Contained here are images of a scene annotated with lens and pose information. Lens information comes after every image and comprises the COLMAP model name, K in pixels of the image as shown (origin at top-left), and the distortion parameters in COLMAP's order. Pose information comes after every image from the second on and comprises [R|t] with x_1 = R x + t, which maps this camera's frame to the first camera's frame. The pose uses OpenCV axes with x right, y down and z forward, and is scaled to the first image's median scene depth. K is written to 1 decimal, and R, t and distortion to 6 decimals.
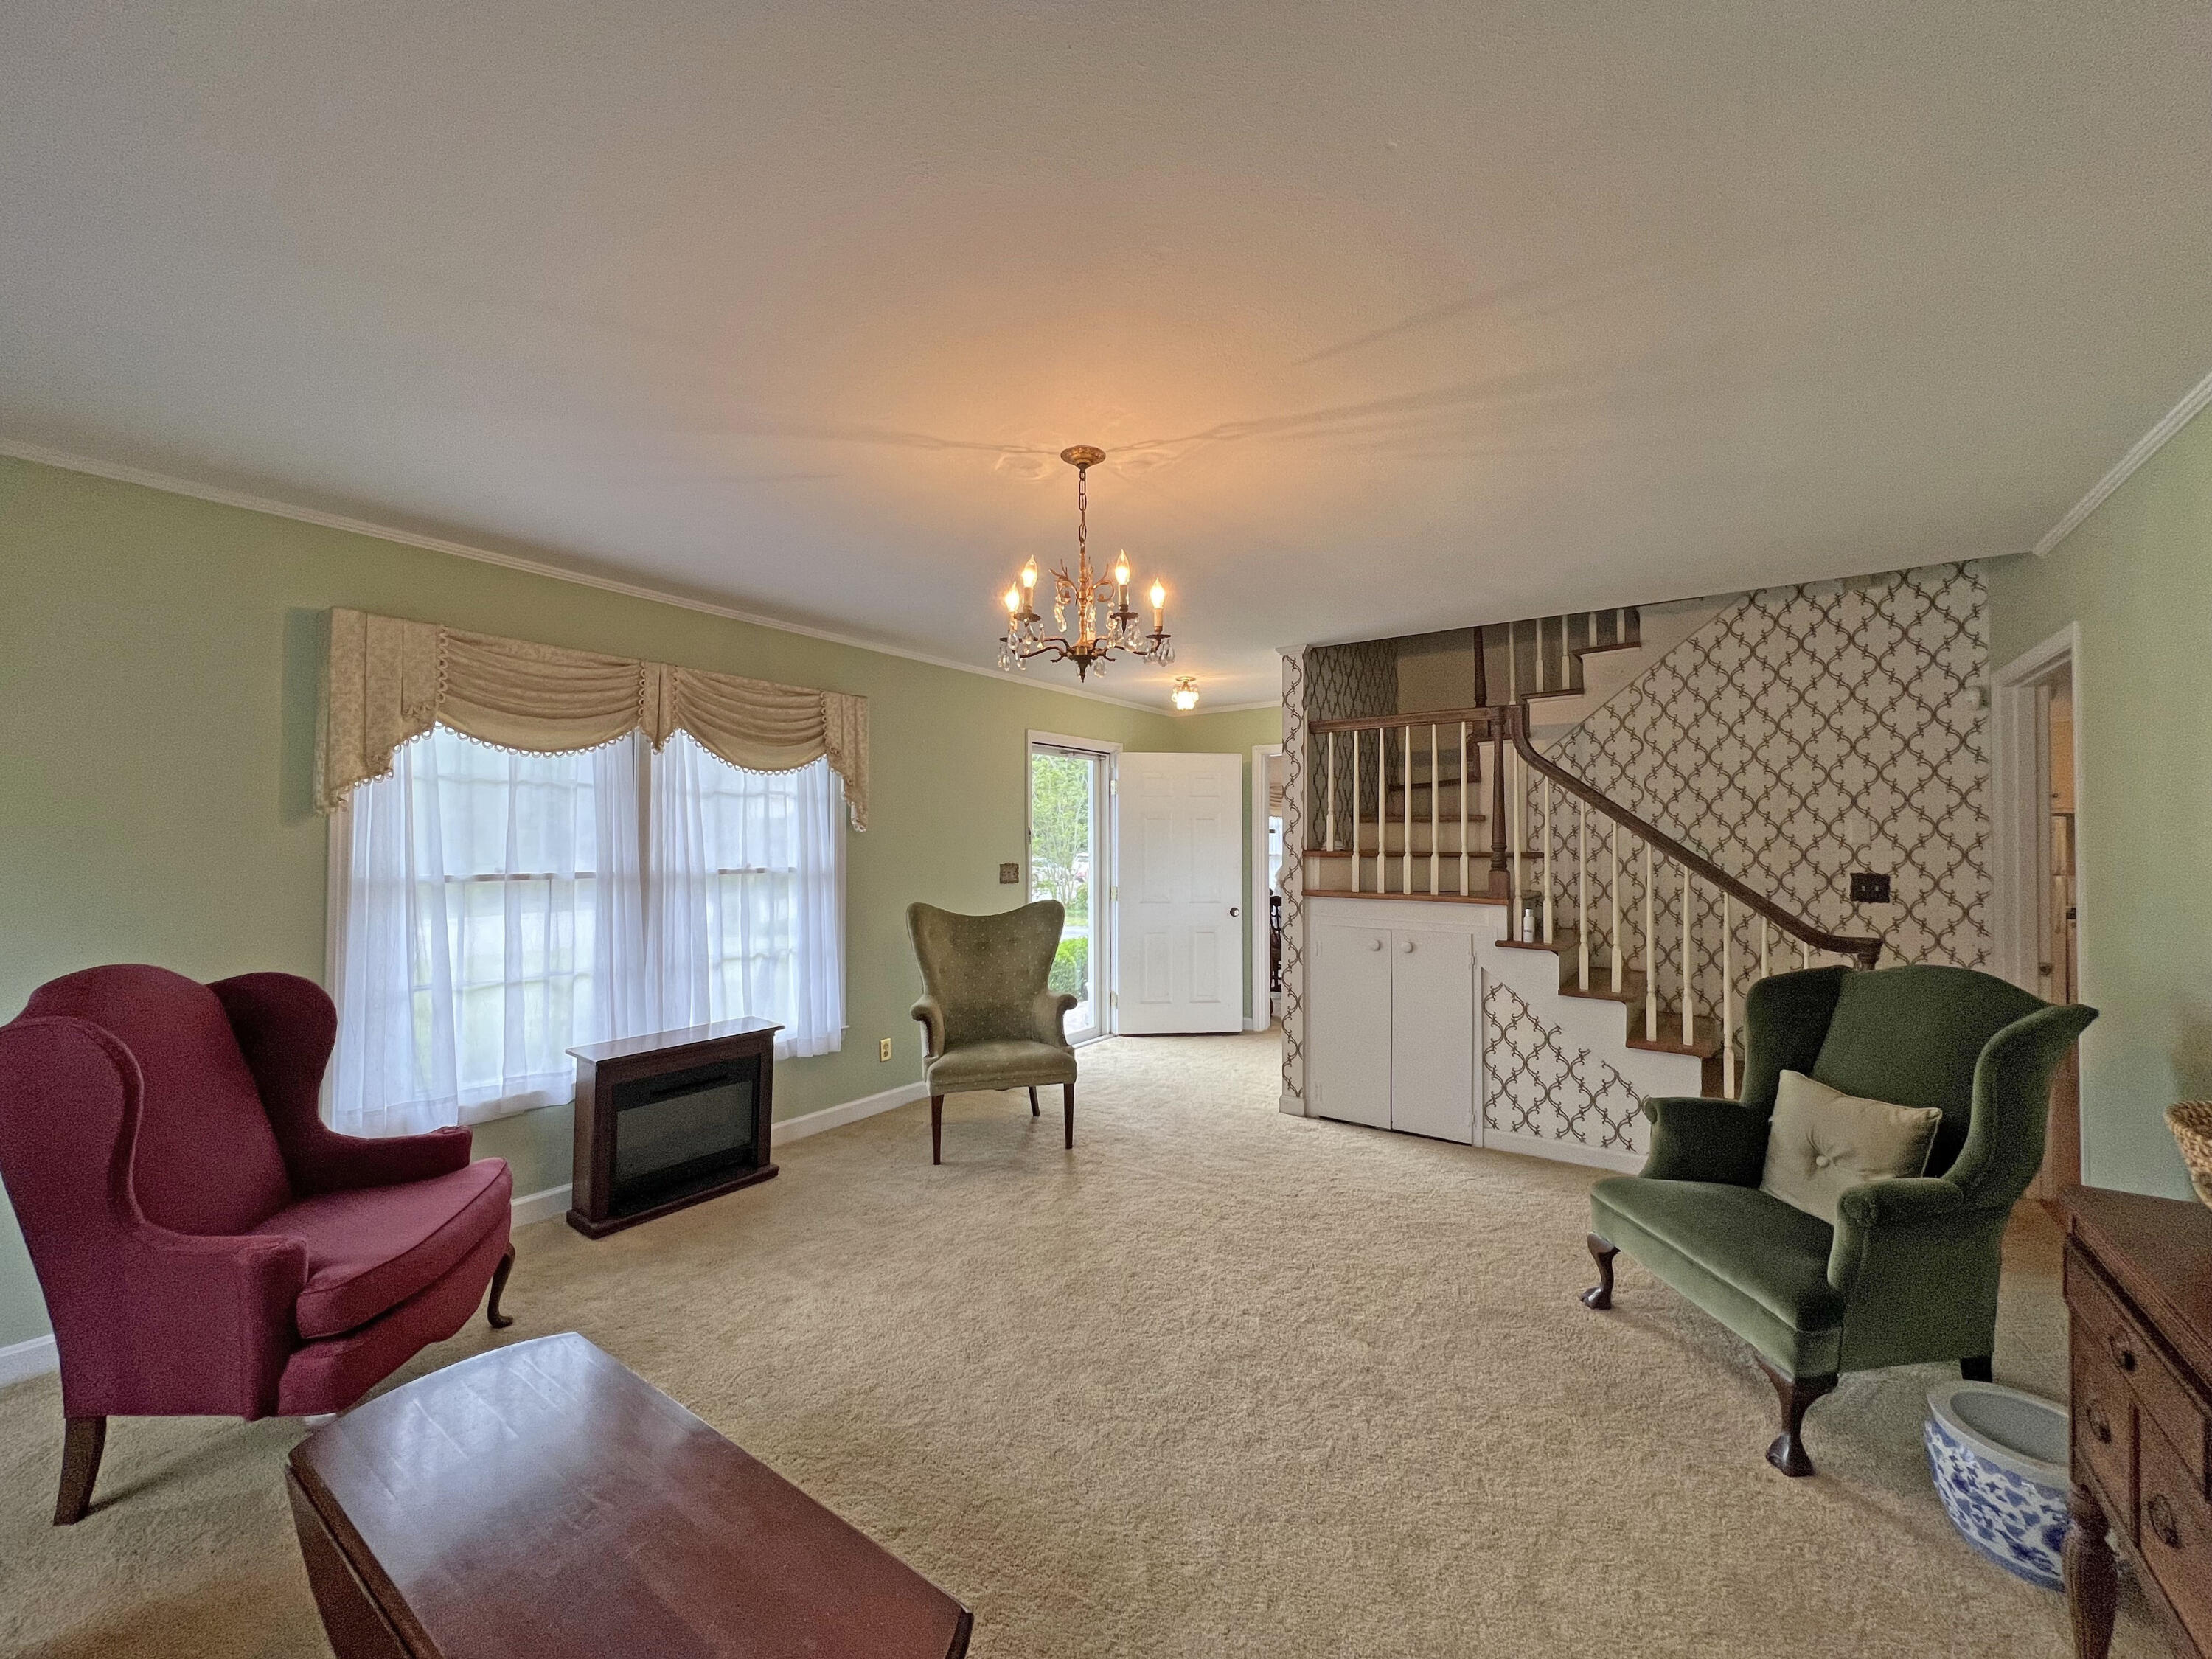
lens RADIAL K [[891.7, 0, 1106.0], [0, 891.7, 829.5], [0, 0, 1]] dist [0.000705, 0.000165]
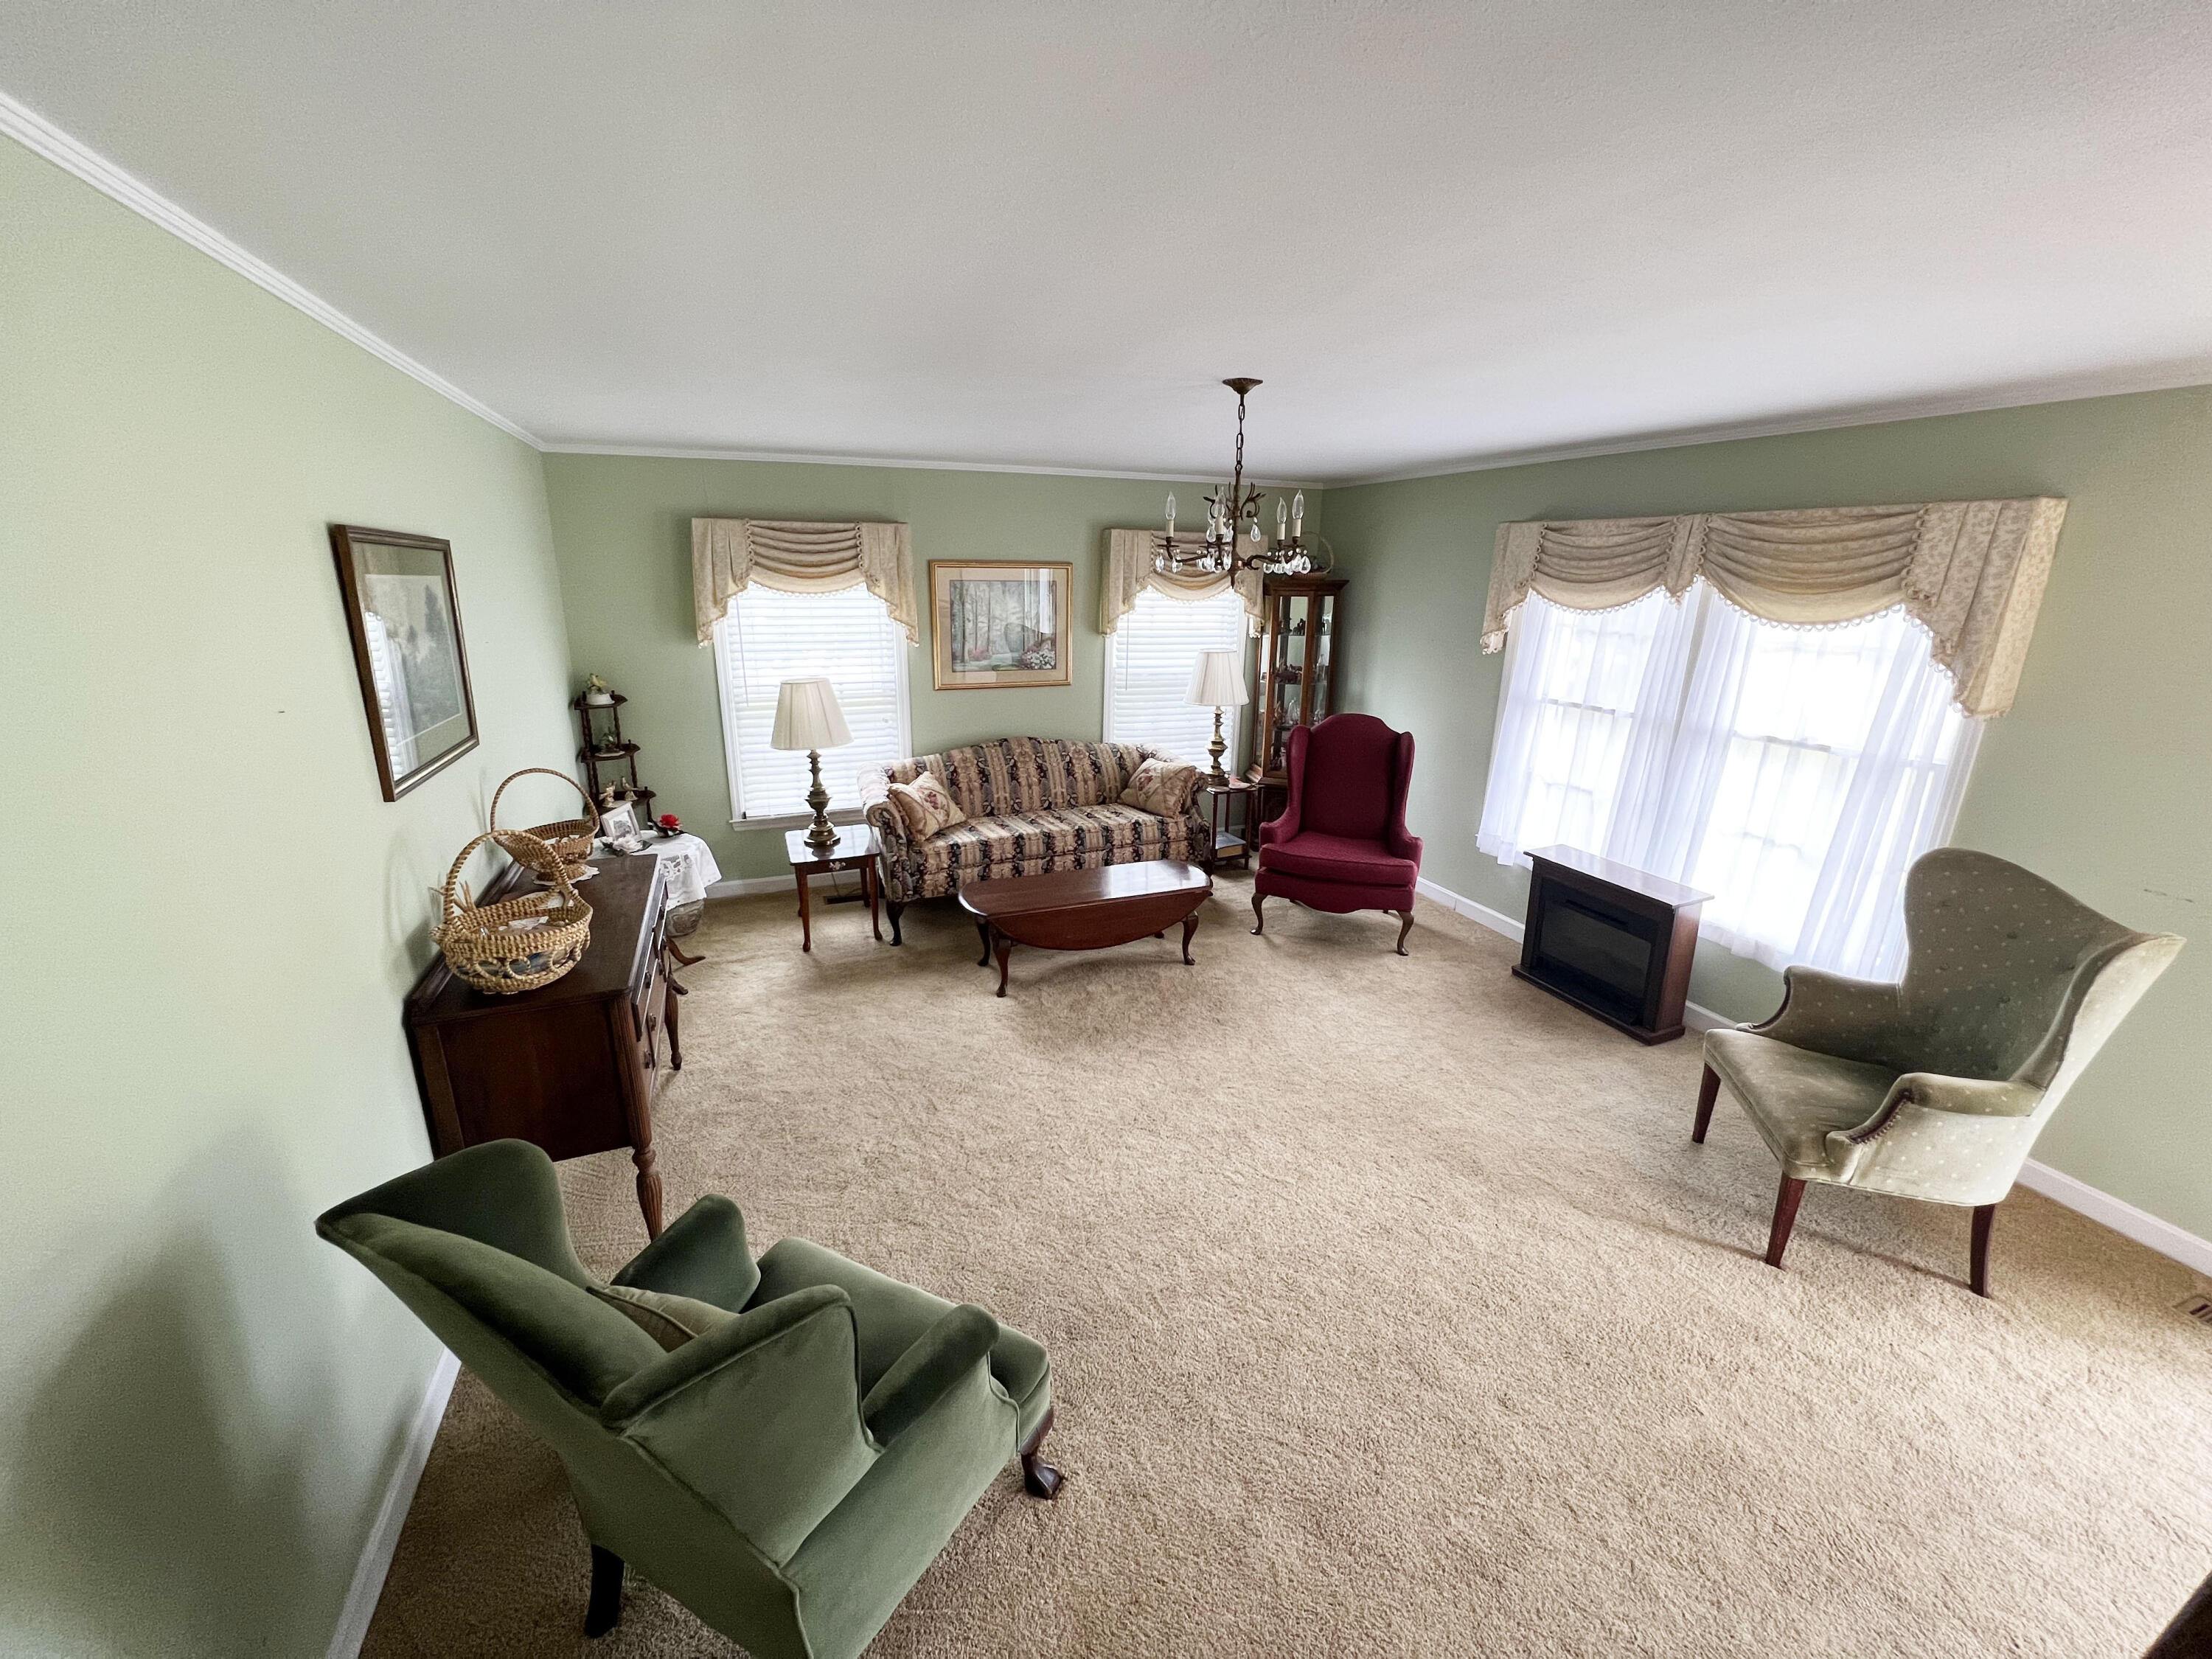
lens RADIAL K [[891.7, 0, 1106.0], [0, 891.7, 829.5], [0, 0, 1]] dist [0.000705, 0.000165]
pose [[-0.534950, 0.227849, -0.813580, 0.736622], [0.001903, 0.963272, 0.268520, -0.117022], [0.844881, 0.142096, -0.515736, 1.014803]]
